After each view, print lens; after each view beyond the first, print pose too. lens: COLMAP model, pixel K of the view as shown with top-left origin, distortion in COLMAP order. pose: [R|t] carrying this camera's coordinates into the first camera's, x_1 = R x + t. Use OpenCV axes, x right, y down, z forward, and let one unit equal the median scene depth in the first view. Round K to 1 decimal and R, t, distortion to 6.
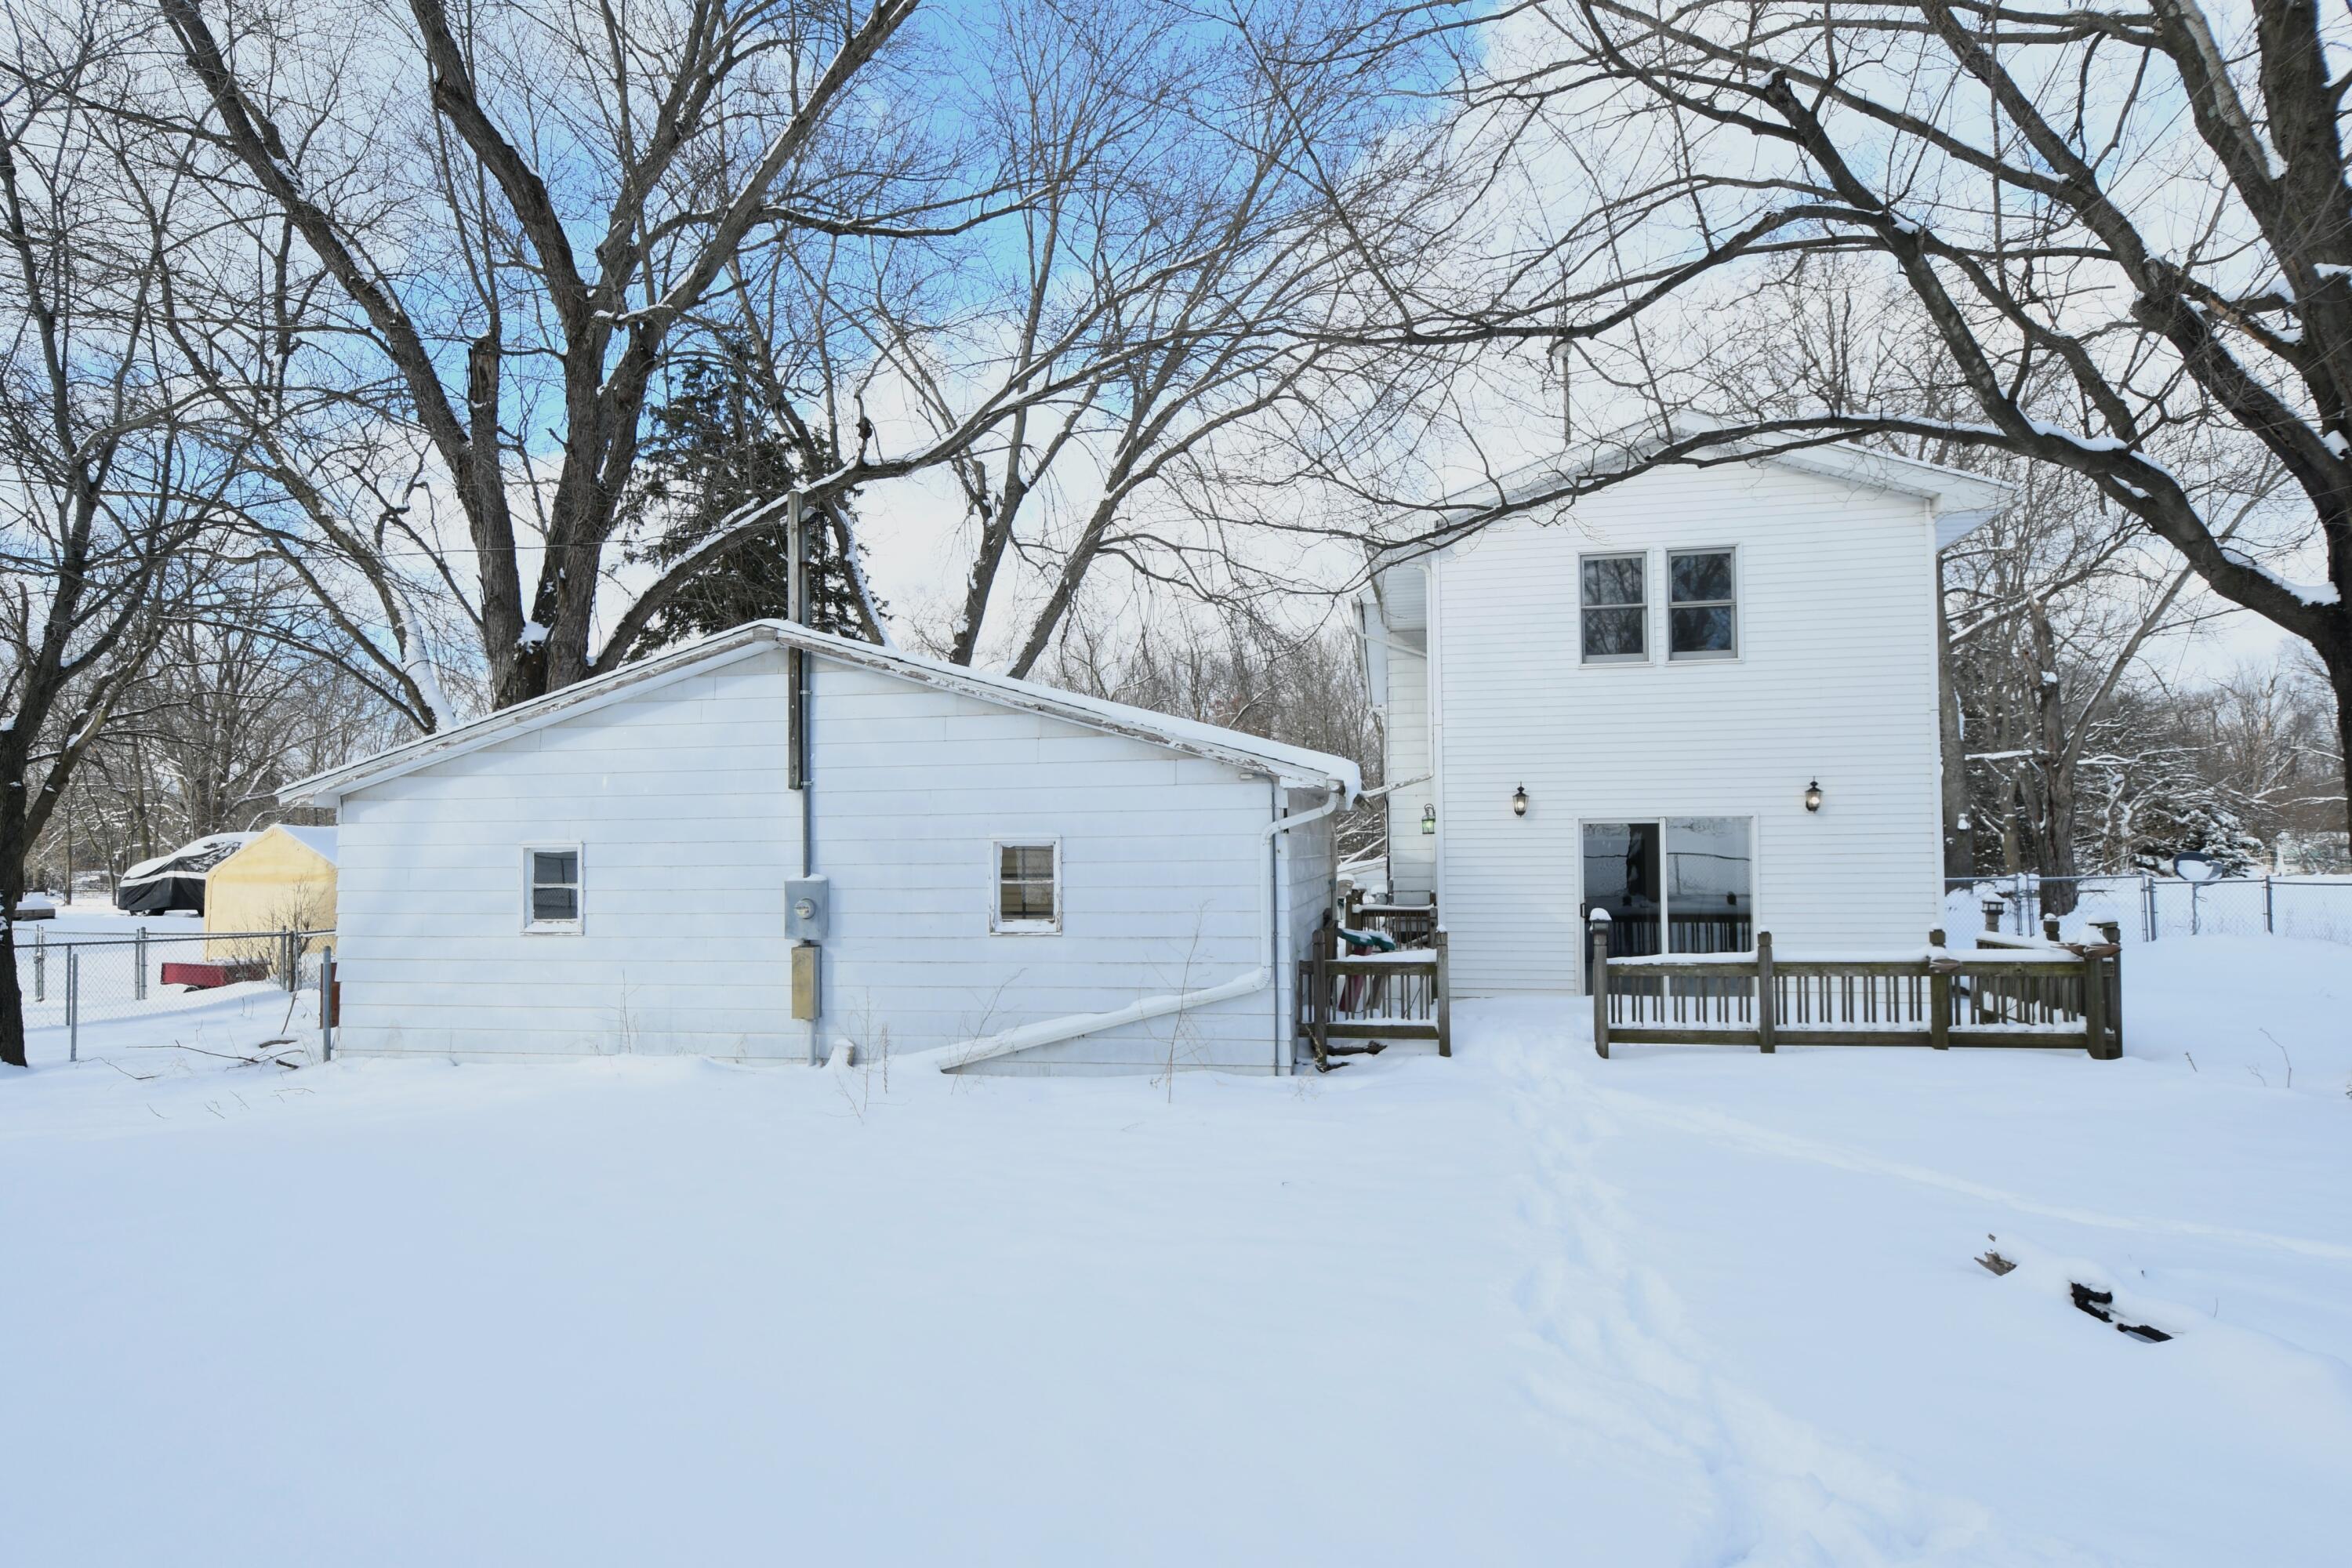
lens RADIAL K [[1395.6, 0, 1176.4], [0, 1395.6, 773.8], [0, 0, 1]] dist [0.000736, -0.001592]
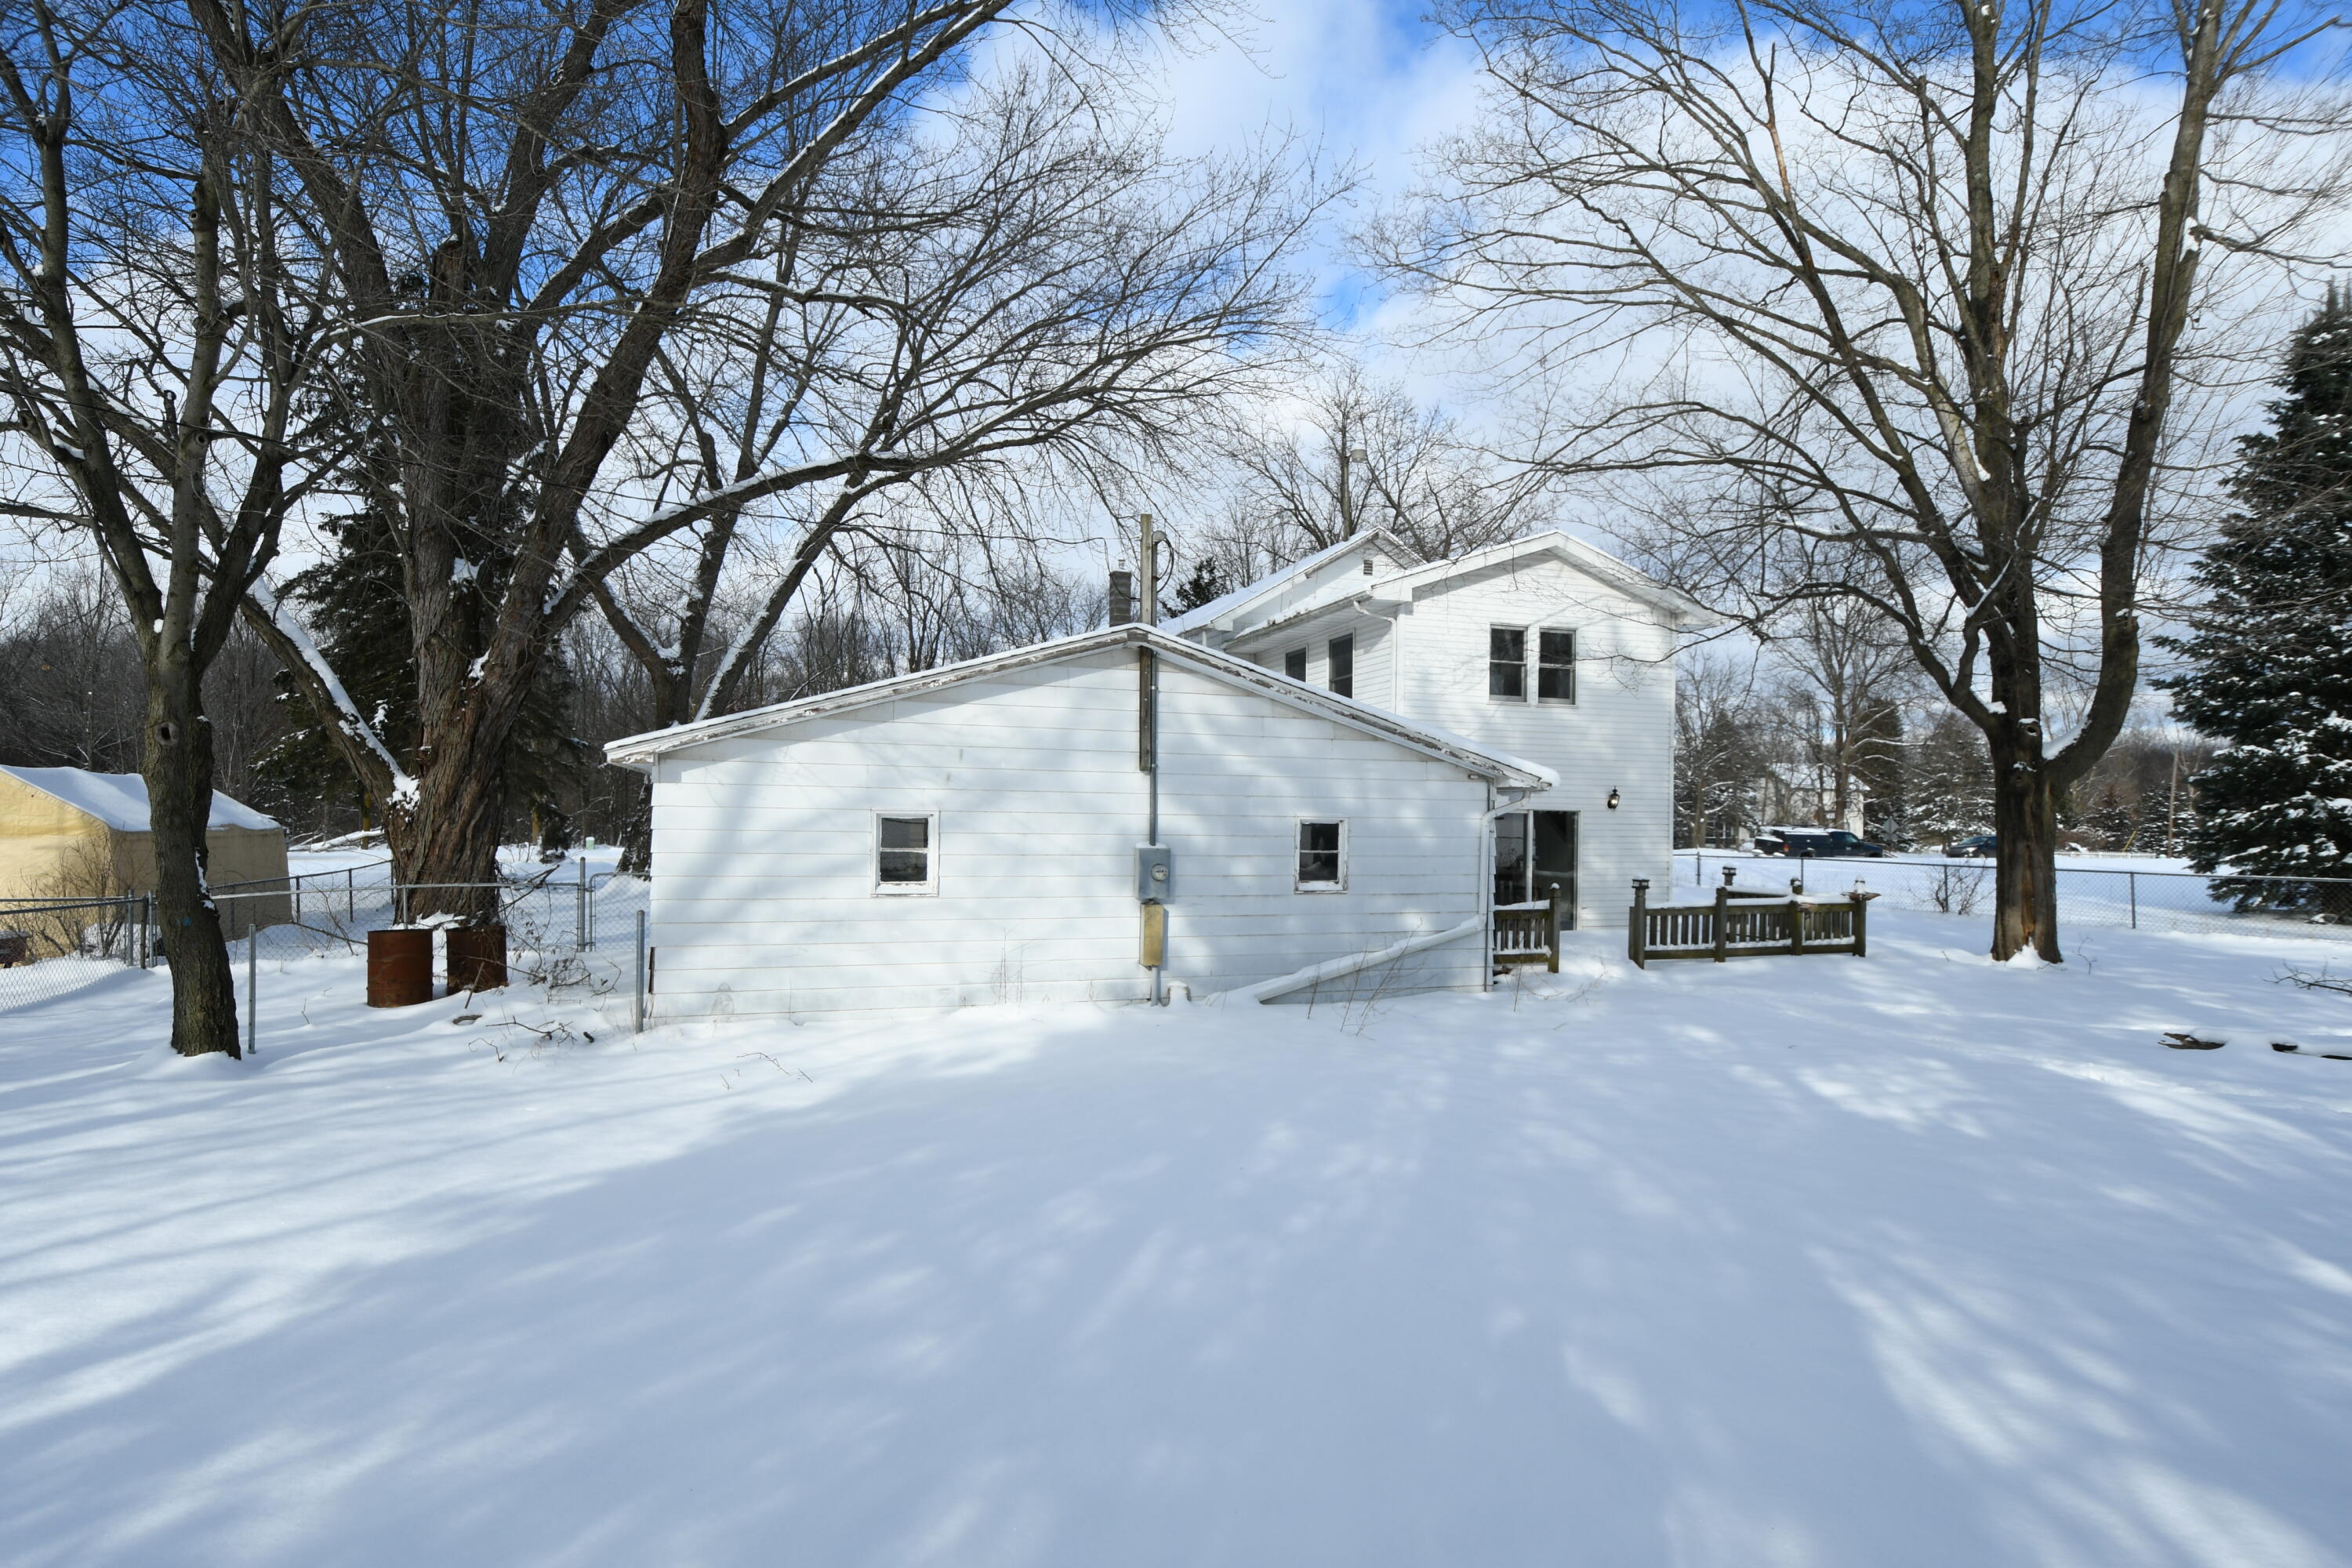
lens RADIAL K [[1217.7, 0, 1175.9], [0, 1217.7, 783.1], [0, 0, 1]] dist [-0.004392, -0.001622]
pose [[0.862769, 0.037499, 0.504206, -0.764599], [-0.051947, 0.998543, 0.014625, 0.005529], [-0.502923, -0.038810, 0.863459, 0.103225]]
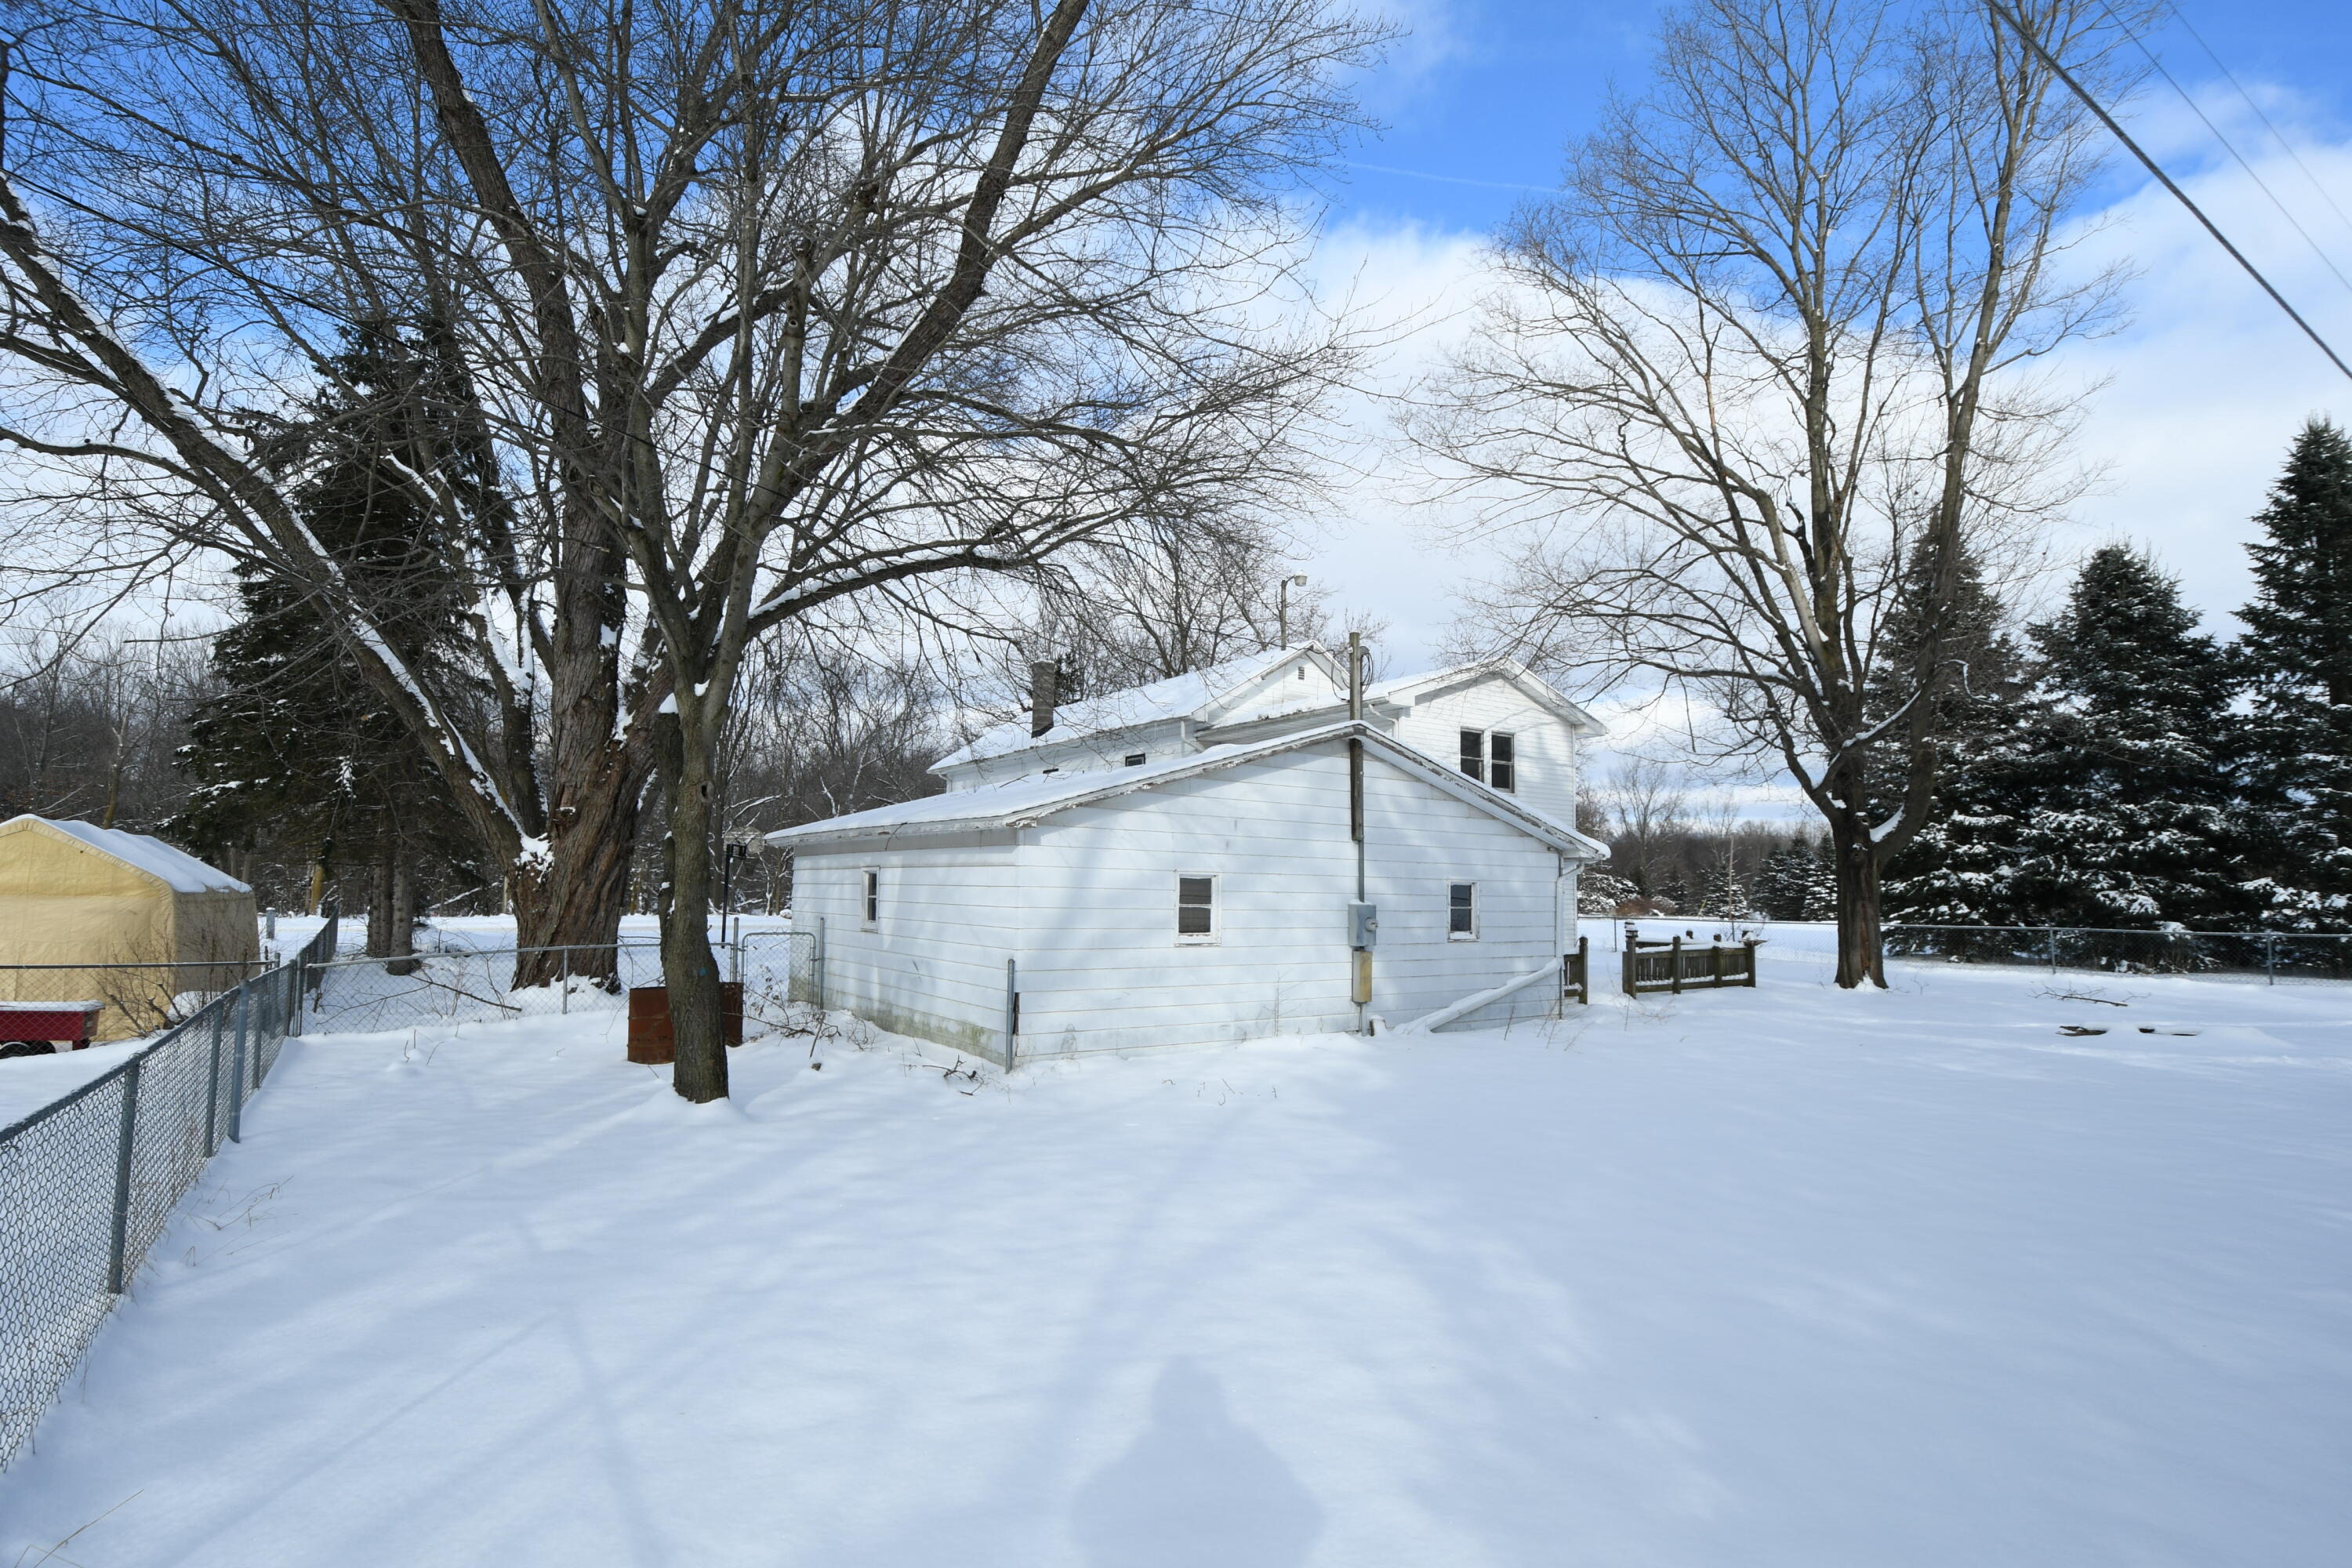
lens RADIAL K [[1130.8, 0, 1180.8], [0, 1130.8, 789.3], [0, 0, 1]] dist [-0.009472, -0.000095]
pose [[0.692664, 0.088212, 0.715846, -1.228239], [-0.063797, 0.996096, -0.061016, 0.040473], [-0.718434, -0.003406, 0.695587, 0.325308]]
